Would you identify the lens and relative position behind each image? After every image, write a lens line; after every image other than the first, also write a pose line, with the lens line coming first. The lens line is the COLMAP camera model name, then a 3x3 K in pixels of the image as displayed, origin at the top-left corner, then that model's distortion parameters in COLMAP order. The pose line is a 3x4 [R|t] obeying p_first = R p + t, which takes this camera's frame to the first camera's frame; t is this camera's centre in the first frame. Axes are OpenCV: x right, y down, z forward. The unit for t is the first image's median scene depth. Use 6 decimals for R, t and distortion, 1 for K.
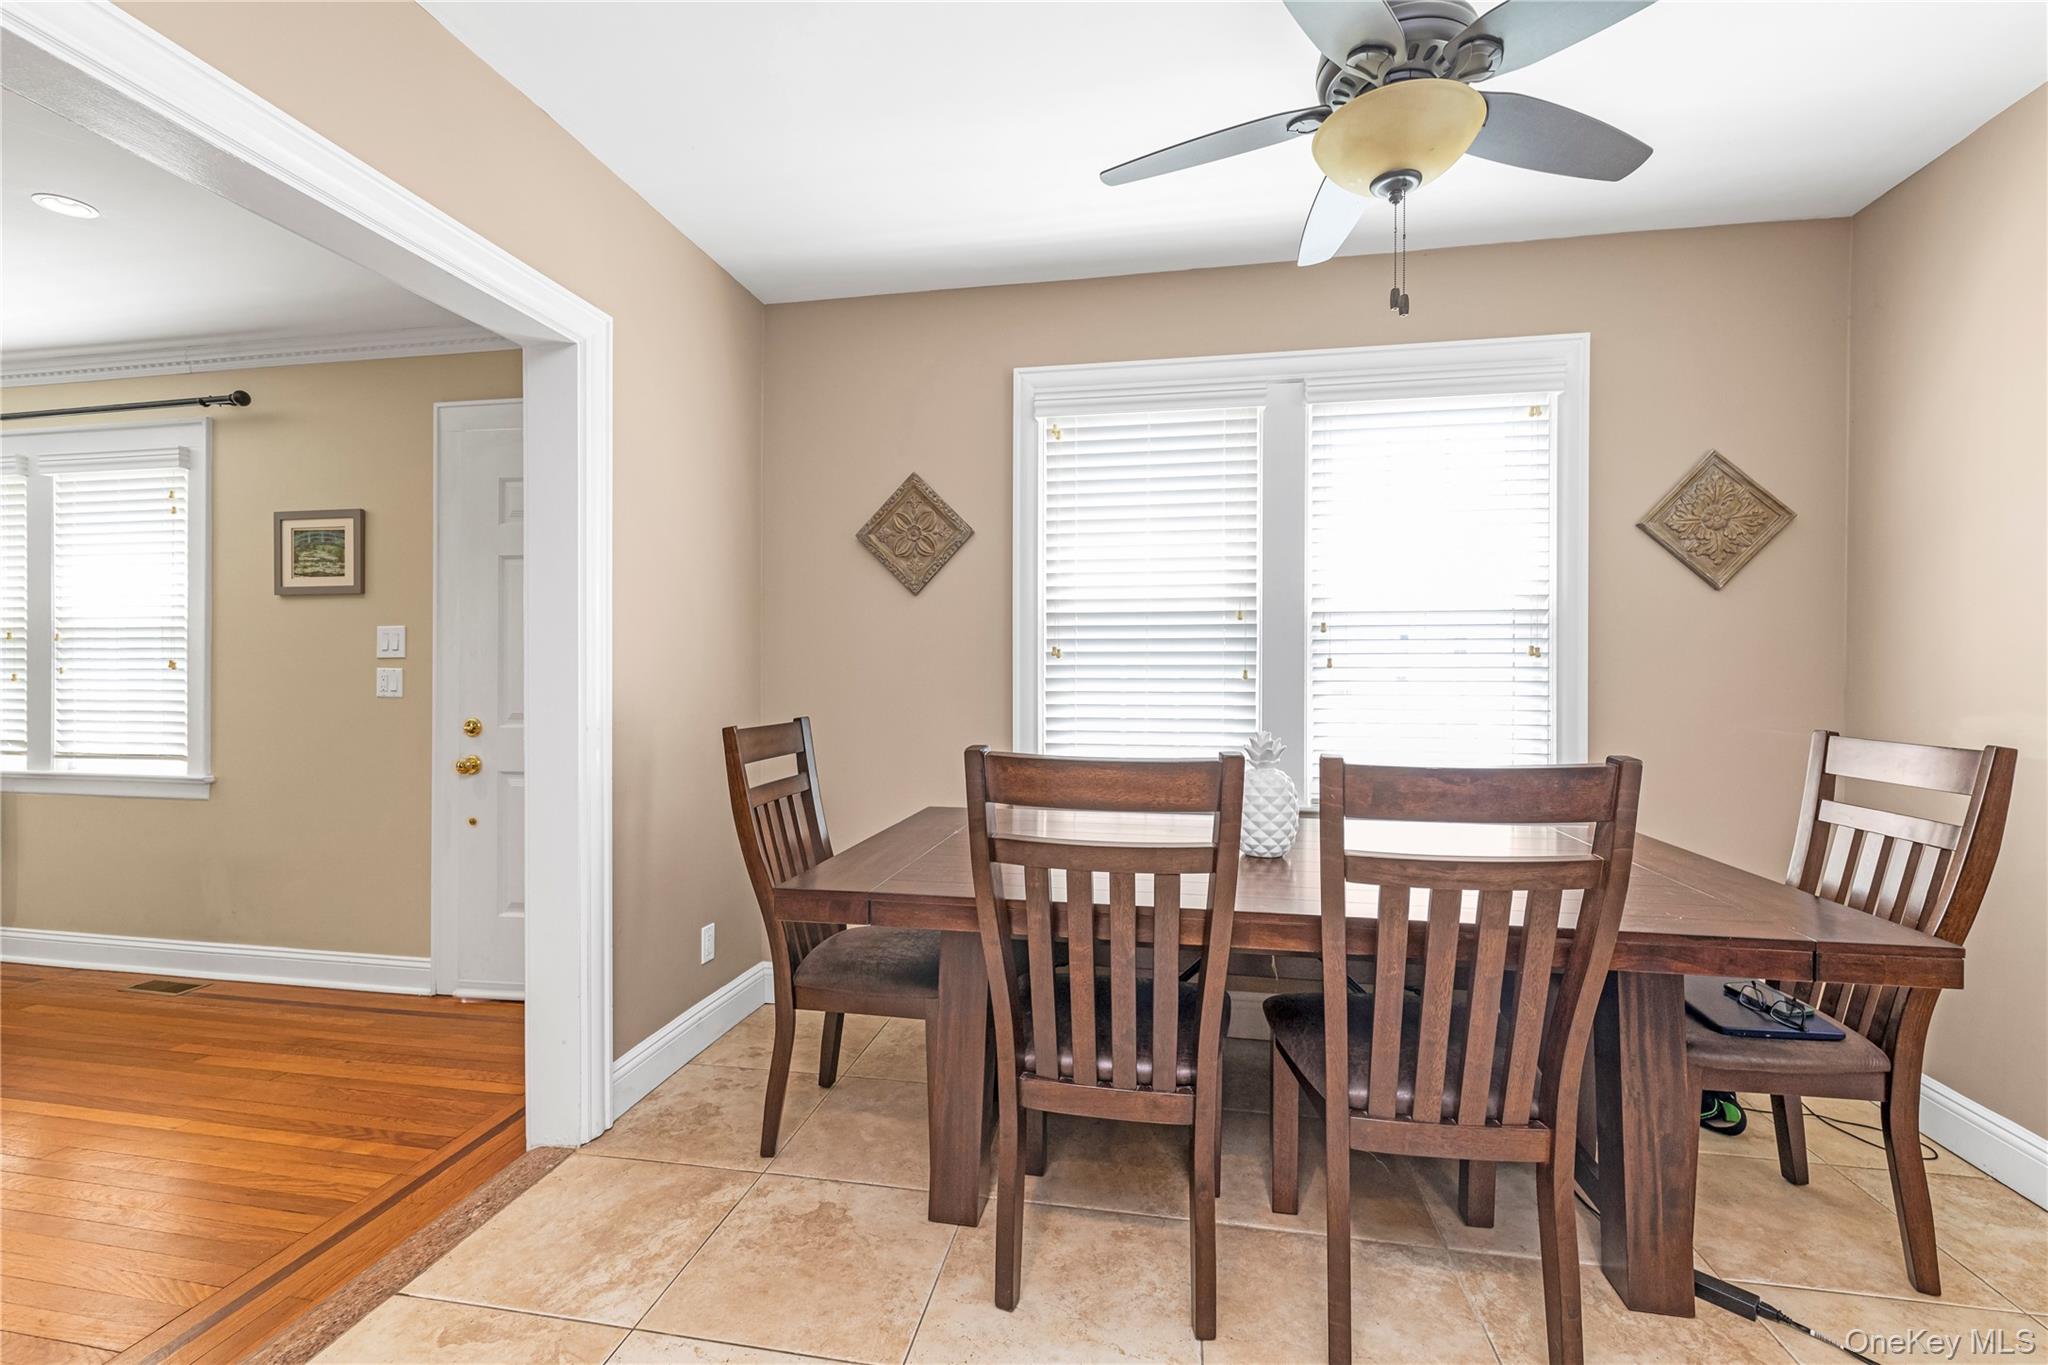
lens RADIAL K [[881.8, 0, 1023.5], [0, 881.8, 670.1], [0, 0, 1]] dist [-0.002748, -0.000506]
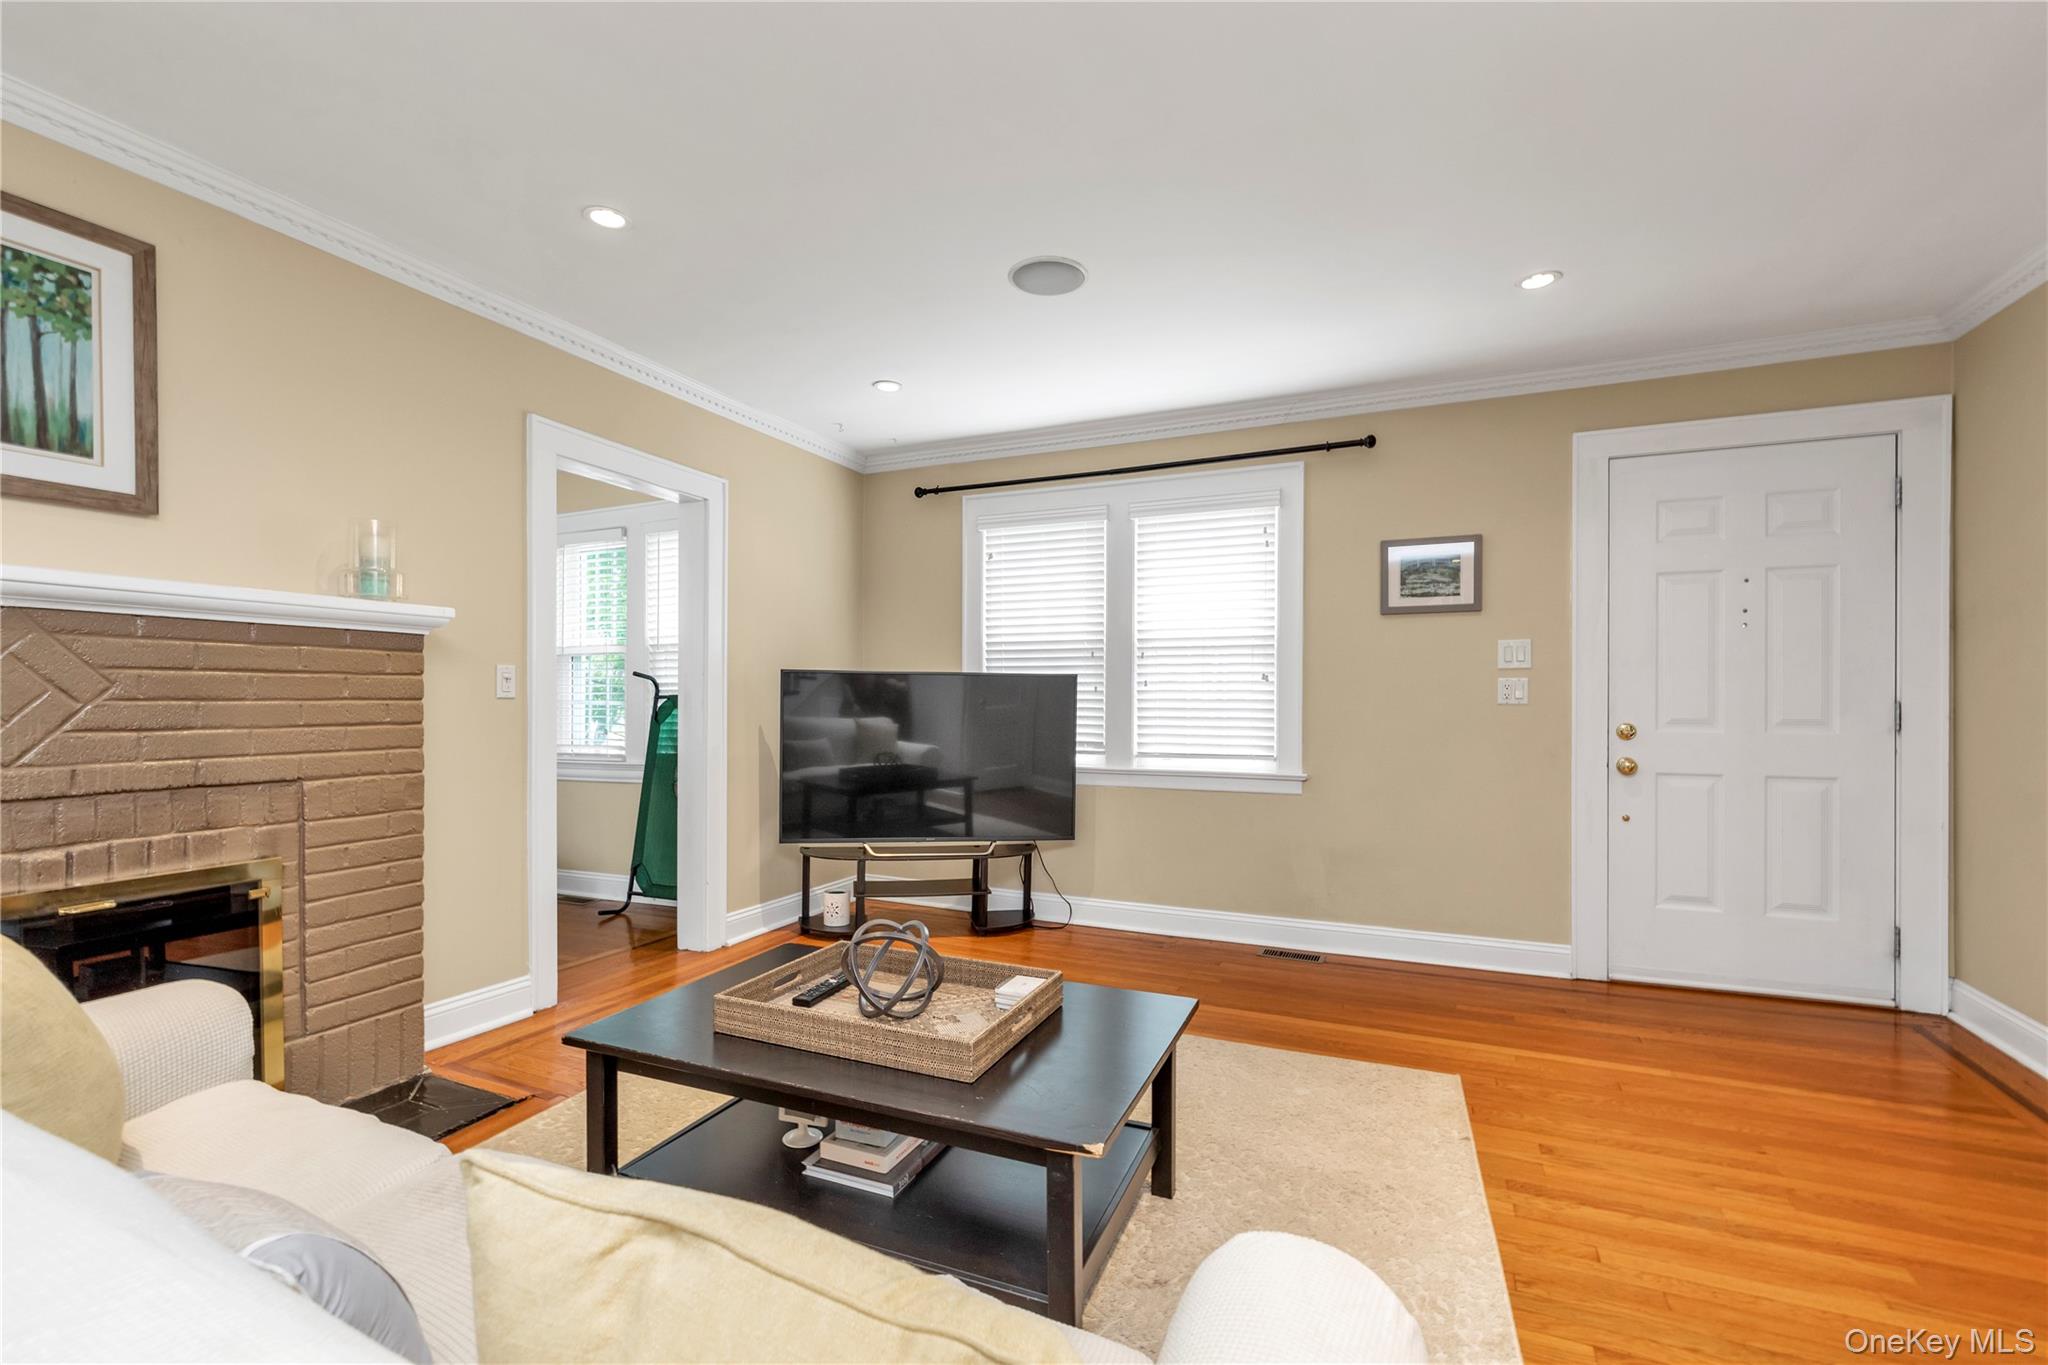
lens RADIAL K [[881.8, 0, 1028.9], [0, 881.8, 691.2], [0, 0, 1]] dist [-0.002748, -0.000506]
pose [[0.972238, -0.004028, -0.233959, -1.030437], [0.002312, 0.999968, -0.007610, 0.020939], [0.233982, 0.006858, 0.972217, -0.205866]]
